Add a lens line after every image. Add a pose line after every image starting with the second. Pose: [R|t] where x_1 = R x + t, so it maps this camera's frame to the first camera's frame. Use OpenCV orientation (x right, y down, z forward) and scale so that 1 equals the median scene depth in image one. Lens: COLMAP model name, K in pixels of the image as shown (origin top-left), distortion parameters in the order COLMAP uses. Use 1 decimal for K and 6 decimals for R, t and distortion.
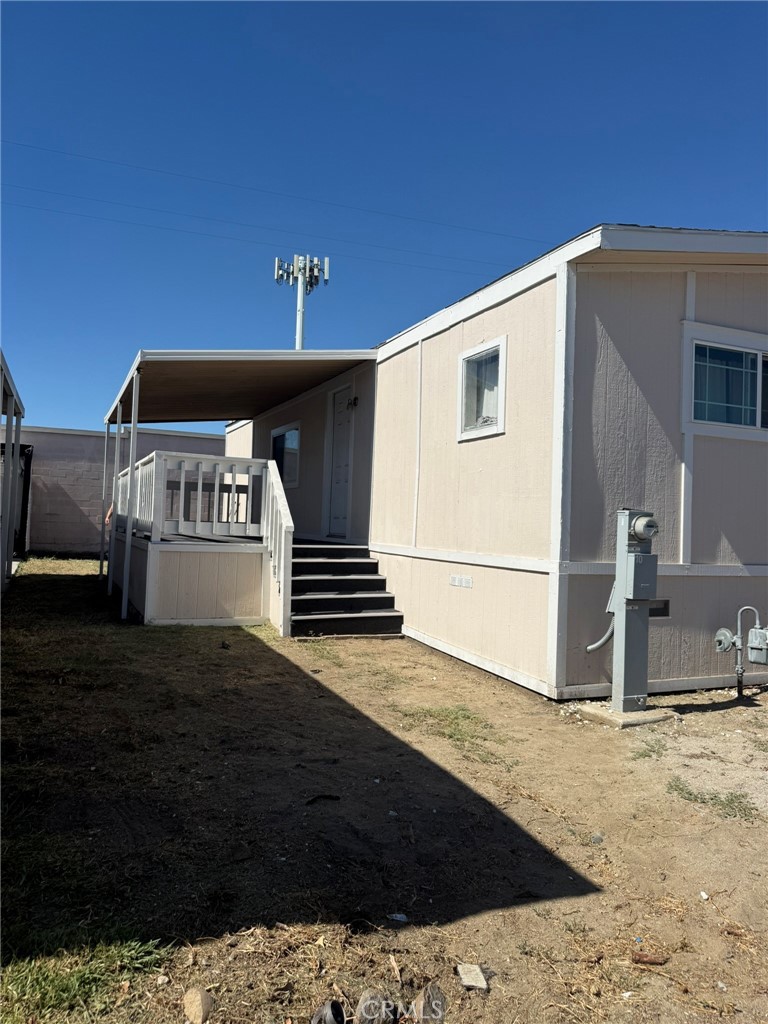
lens RADIAL K [[731.0, 0, 393.7], [0, 731.0, 509.6], [0, 0, 1]] dist [0.056737, -0.067578]
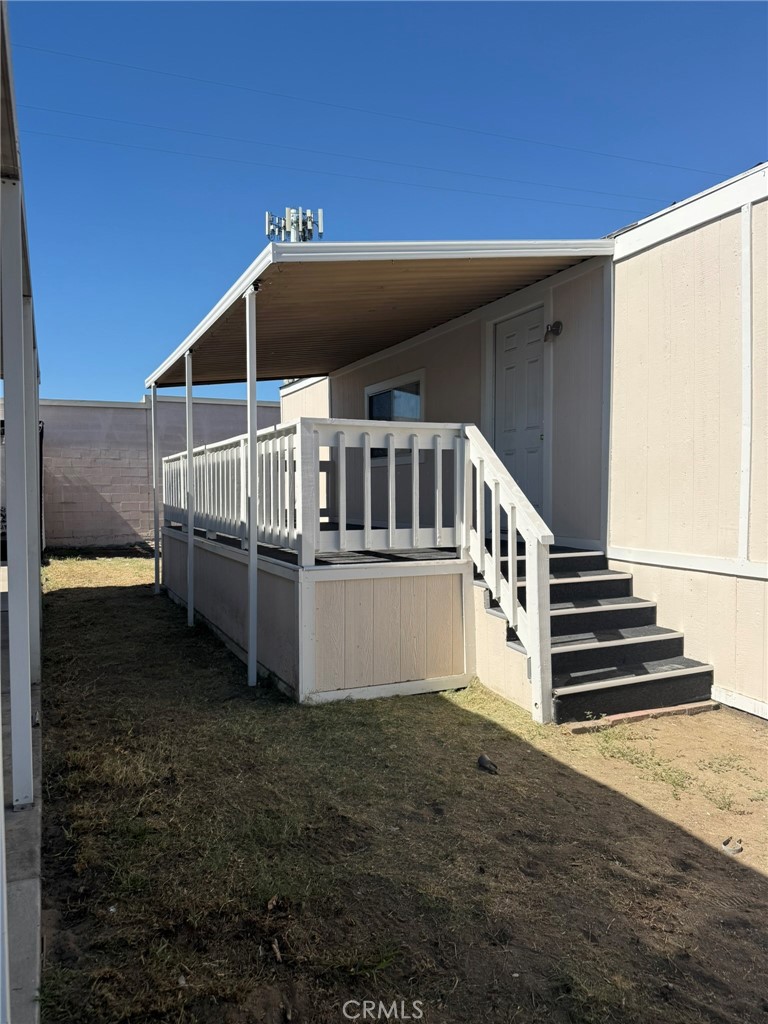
lens RADIAL K [[731.0, 0, 373.6], [0, 731.0, 513.0], [0, 0, 1]] dist [0.056737, -0.067578]
pose [[0.999014, -0.042554, -0.012655, -0.194670], [0.043170, 0.997651, 0.053178, -0.023176], [0.010363, -0.053672, 0.998505, 0.299471]]
